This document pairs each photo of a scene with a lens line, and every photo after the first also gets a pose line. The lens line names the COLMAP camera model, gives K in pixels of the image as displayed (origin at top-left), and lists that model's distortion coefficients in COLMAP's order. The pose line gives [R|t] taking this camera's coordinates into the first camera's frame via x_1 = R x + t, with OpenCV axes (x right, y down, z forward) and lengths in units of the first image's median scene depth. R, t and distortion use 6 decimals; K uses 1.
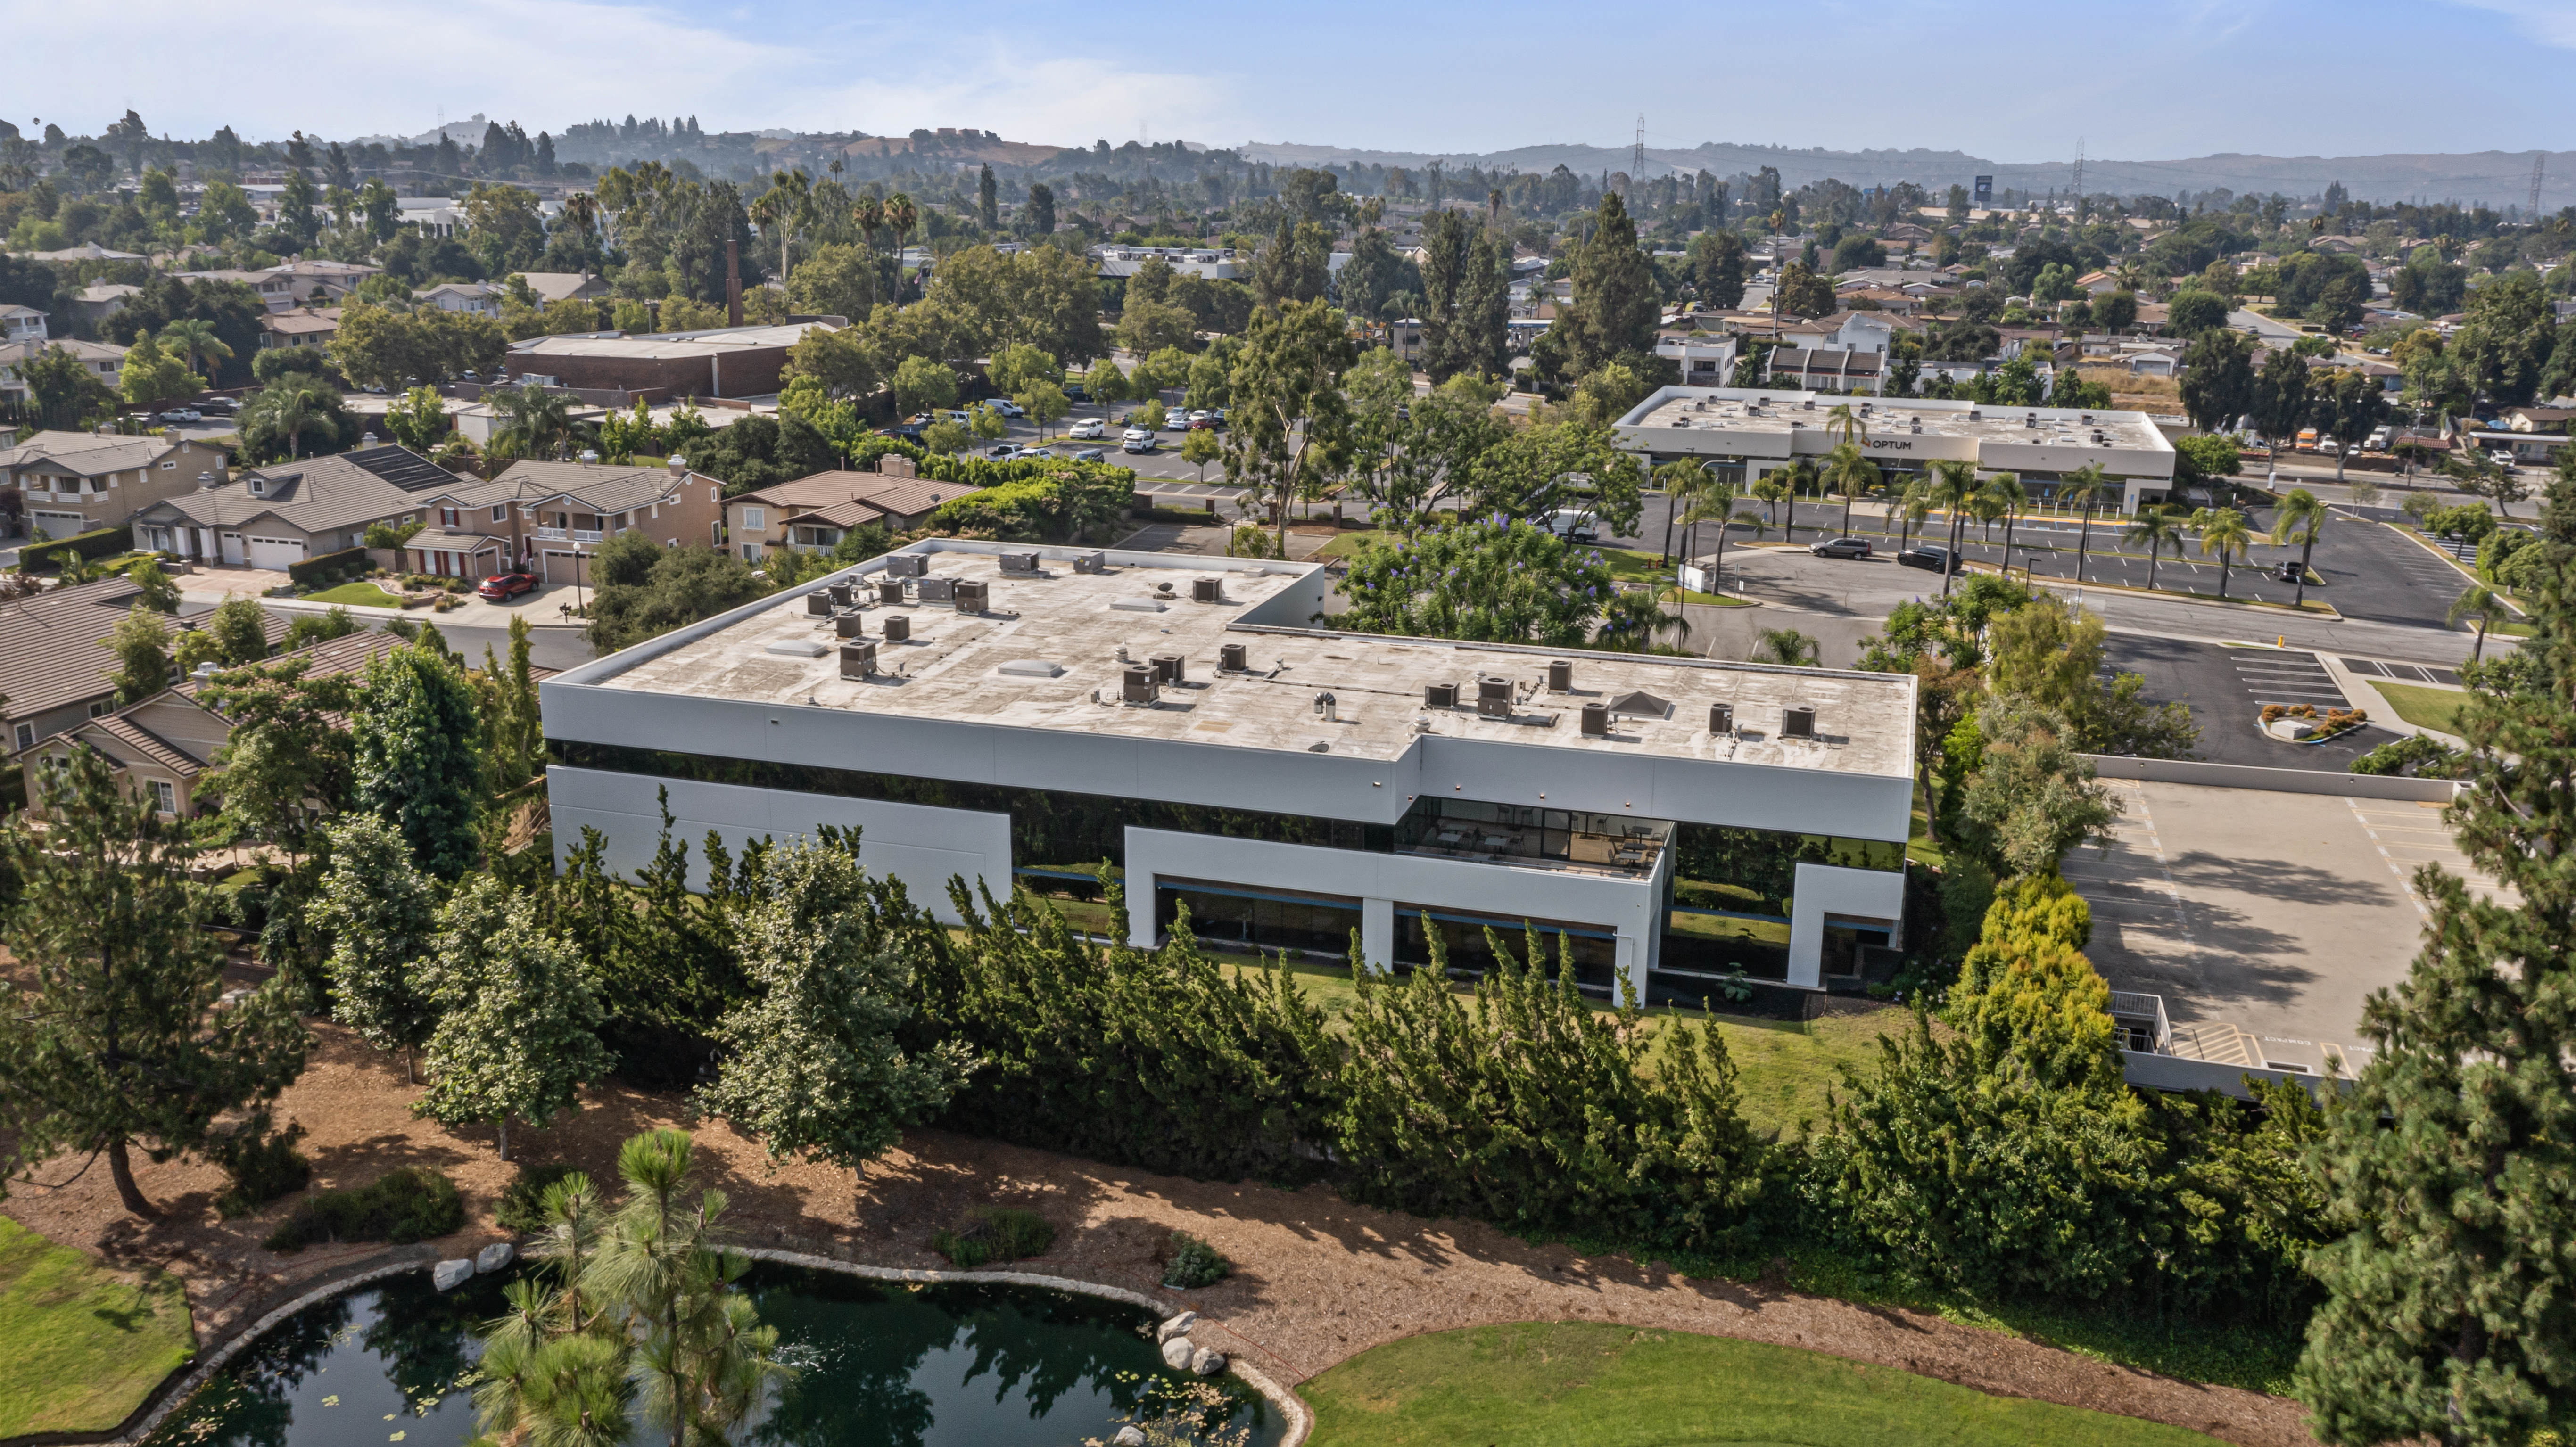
lens RADIAL K [[2040.8, 0, 1288.0], [0, 2040.8, 723.5], [0, 0, 1]] dist [-0.028863, 0.018772]
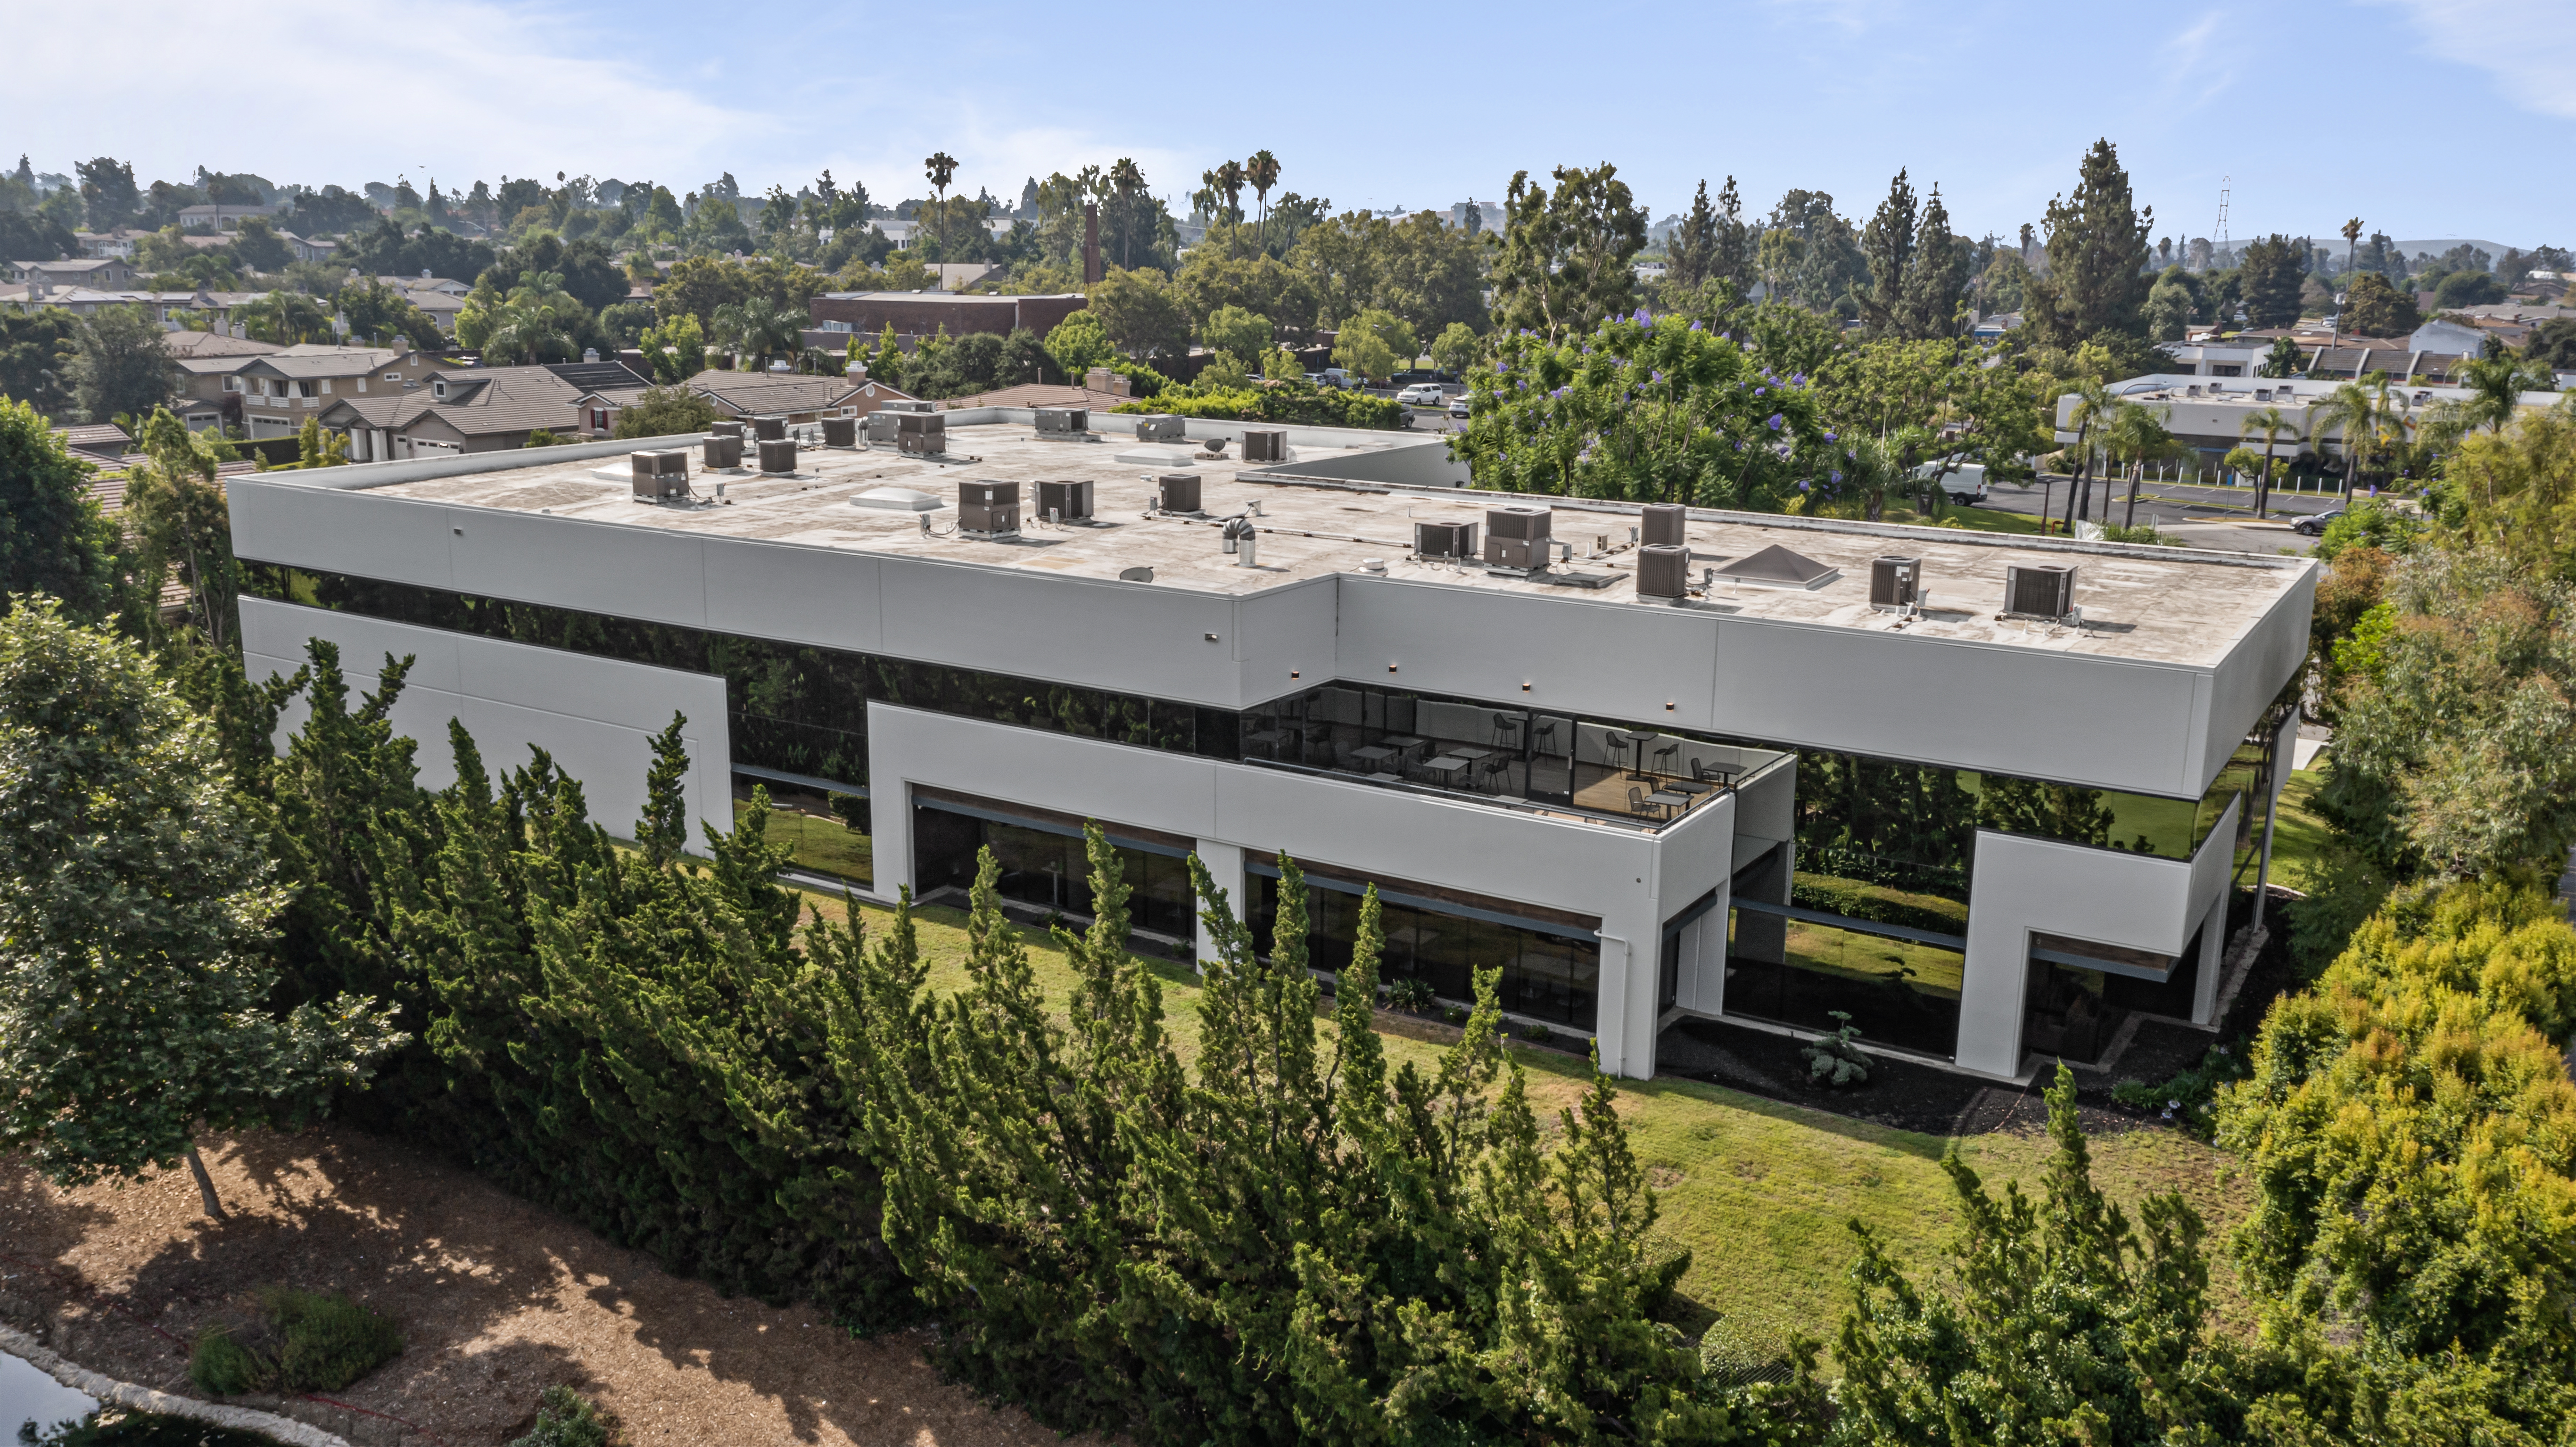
lens RADIAL K [[2040.8, 0, 1288.0], [0, 2040.8, 723.5], [0, 0, 1]] dist [-0.028863, 0.018772]
pose [[0.965098, 0.062389, -0.254349, 0.214650], [-0.072781, 0.996846, -0.031642, 0.071869], [0.251573, 0.049050, 0.966595, 0.464169]]
